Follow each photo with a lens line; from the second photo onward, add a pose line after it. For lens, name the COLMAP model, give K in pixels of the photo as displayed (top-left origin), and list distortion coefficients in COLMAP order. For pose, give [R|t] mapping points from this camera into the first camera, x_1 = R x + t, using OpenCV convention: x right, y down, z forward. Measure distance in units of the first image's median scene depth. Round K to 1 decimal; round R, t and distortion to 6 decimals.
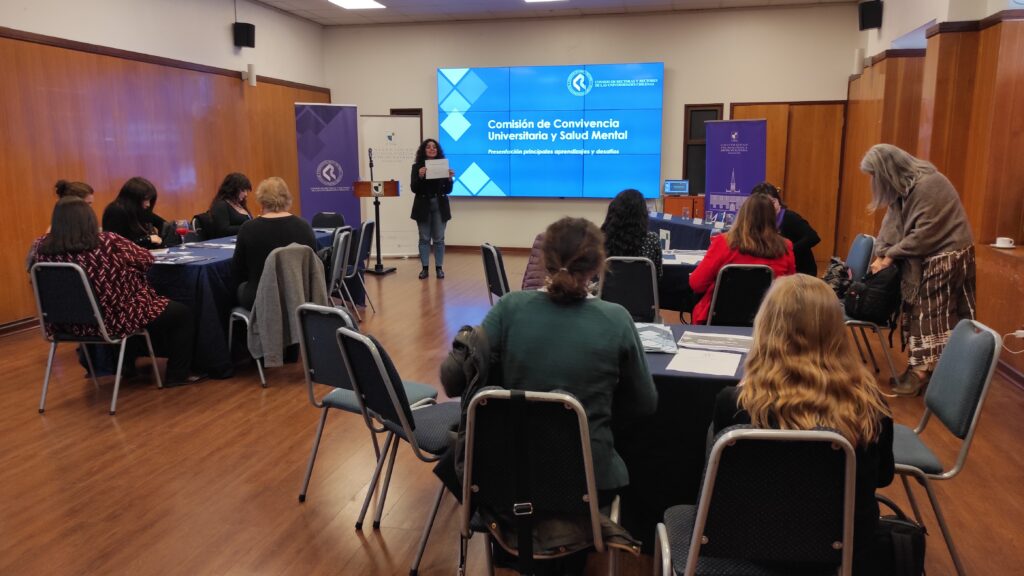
lens RADIAL K [[759.7, 0, 518.4], [0, 759.7, 285.8], [0, 0, 1]] dist [0.057542, -0.063941]
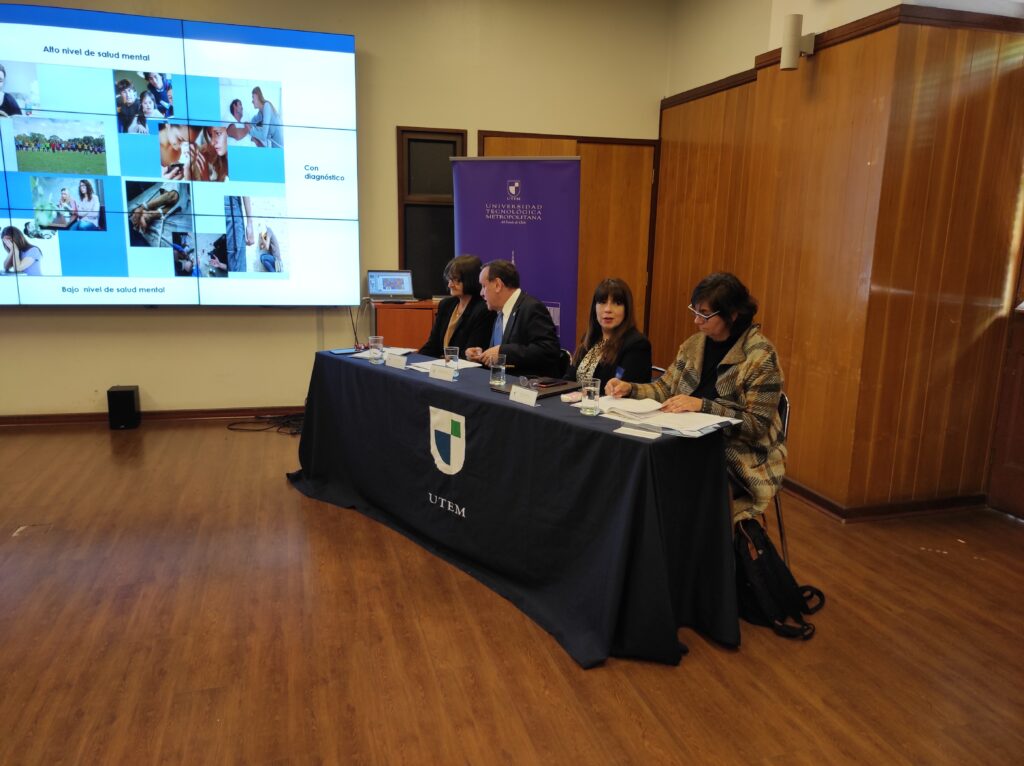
lens RADIAL K [[757.3, 0, 509.7], [0, 757.3, 378.4], [0, 0, 1]] dist [0.052457, -0.050759]
pose [[0.880944, -0.067682, 0.468355, 0.028773], [0.053552, 0.997620, 0.043439, -0.081020], [-0.470180, -0.013186, 0.882472, 0.488234]]
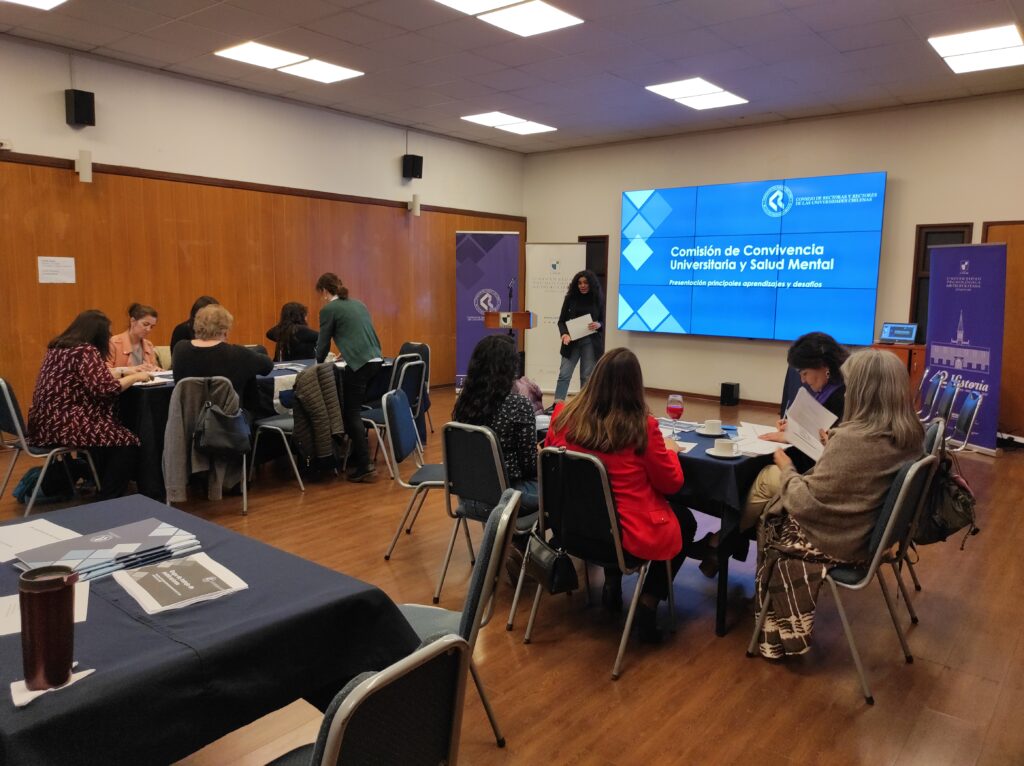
lens RADIAL K [[757.3, 0, 509.7], [0, 757.3, 378.4], [0, 0, 1]] dist [0.052457, -0.050759]
pose [[0.892403, 0.072311, -0.445408, 0.202366], [-0.092739, 0.995396, -0.024207, -0.028745], [0.441607, 0.062909, 0.895001, 0.146810]]
